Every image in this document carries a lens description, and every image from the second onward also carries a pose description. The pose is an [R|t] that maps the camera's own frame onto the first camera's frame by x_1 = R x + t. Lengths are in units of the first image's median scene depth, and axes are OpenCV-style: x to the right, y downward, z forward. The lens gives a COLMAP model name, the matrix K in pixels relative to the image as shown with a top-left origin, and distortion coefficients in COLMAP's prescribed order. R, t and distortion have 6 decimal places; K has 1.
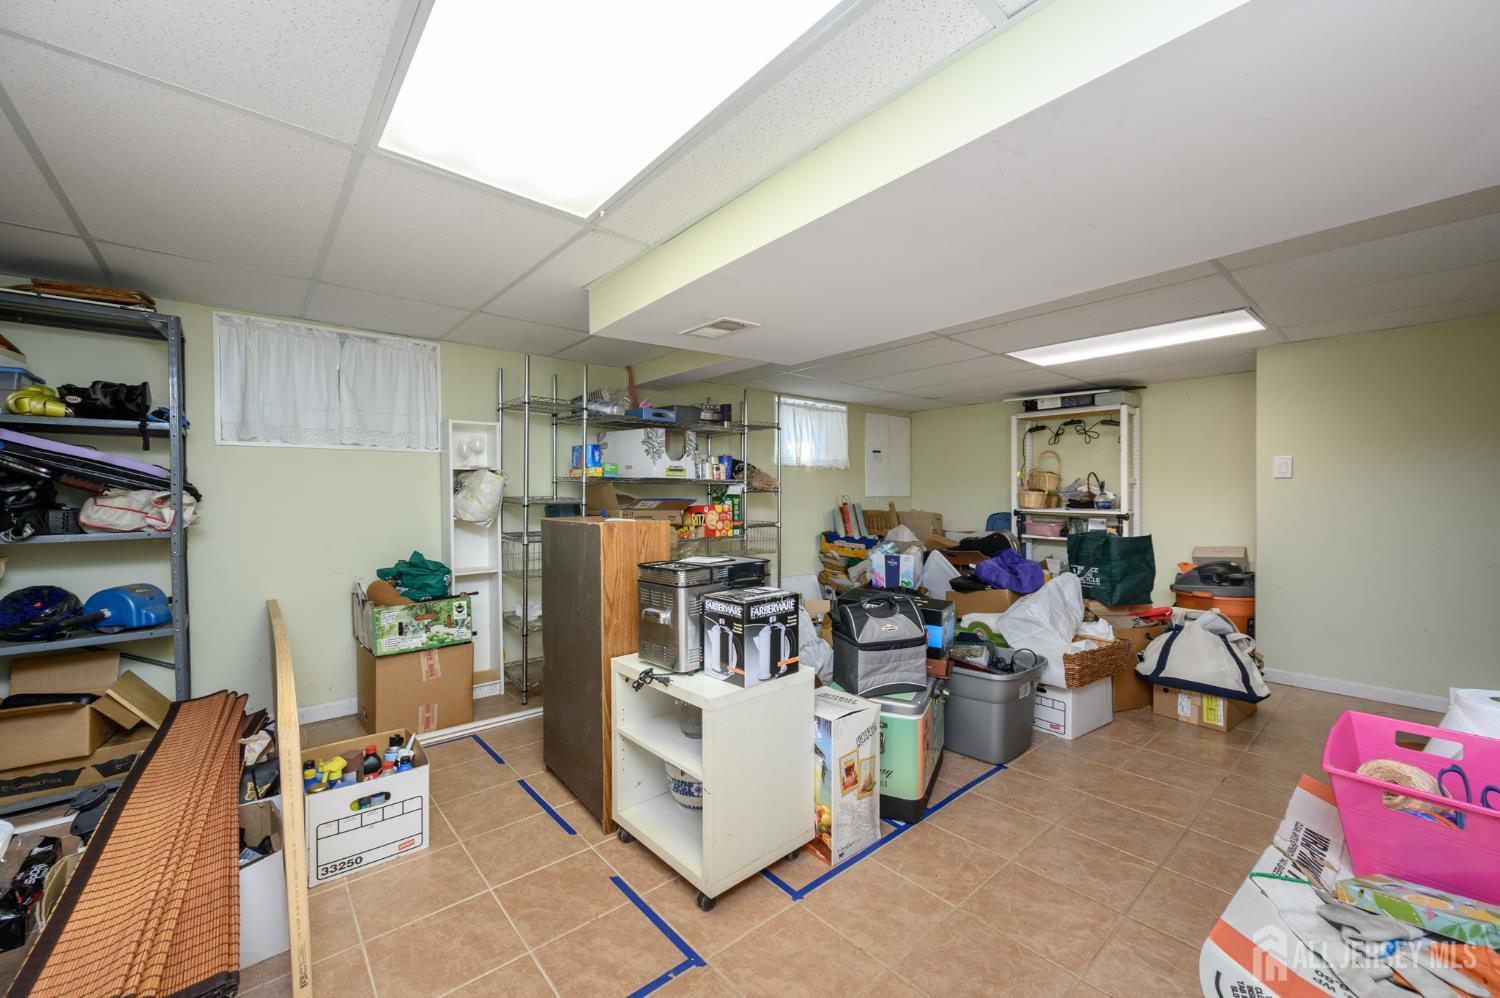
lens RADIAL K [[589.0, 0, 754.1], [0, 589.0, 501.7], [0, 0, 1]] dist [0.002523, -0.000723]
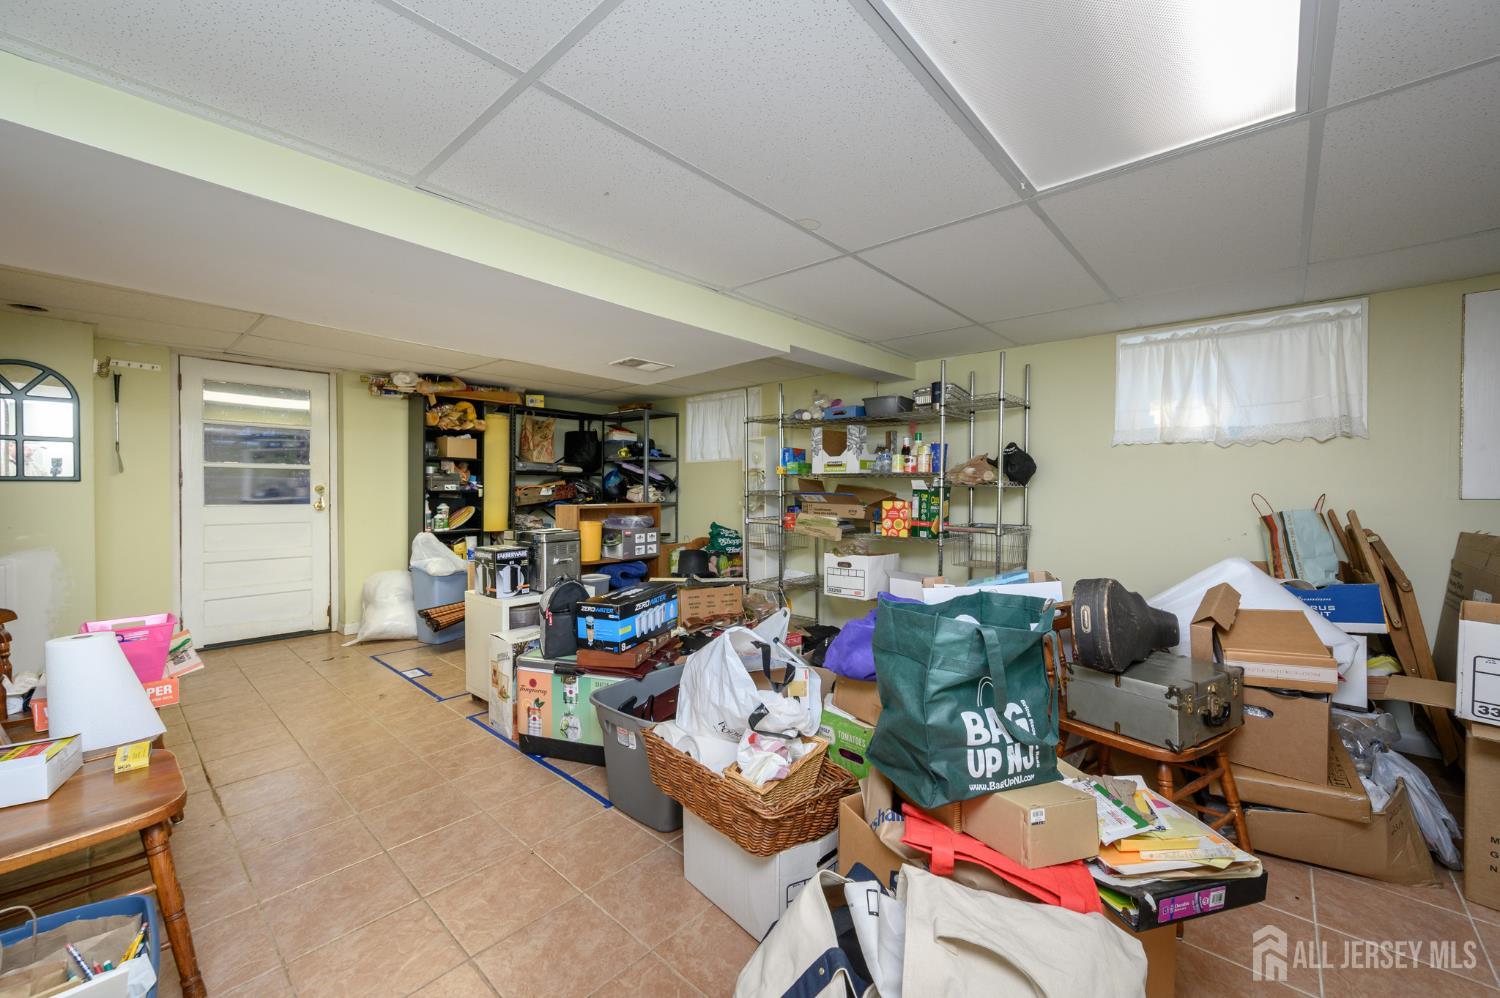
lens RADIAL K [[589.0, 0, 753.9], [0, 589.0, 493.2], [0, 0, 1]] dist [0.002523, -0.000723]
pose [[0.125710, 0.010313, -0.992013, 1.318402], [-0.014311, 0.999861, 0.008581, -0.018277], [0.991964, 0.013118, 0.125840, 1.109316]]
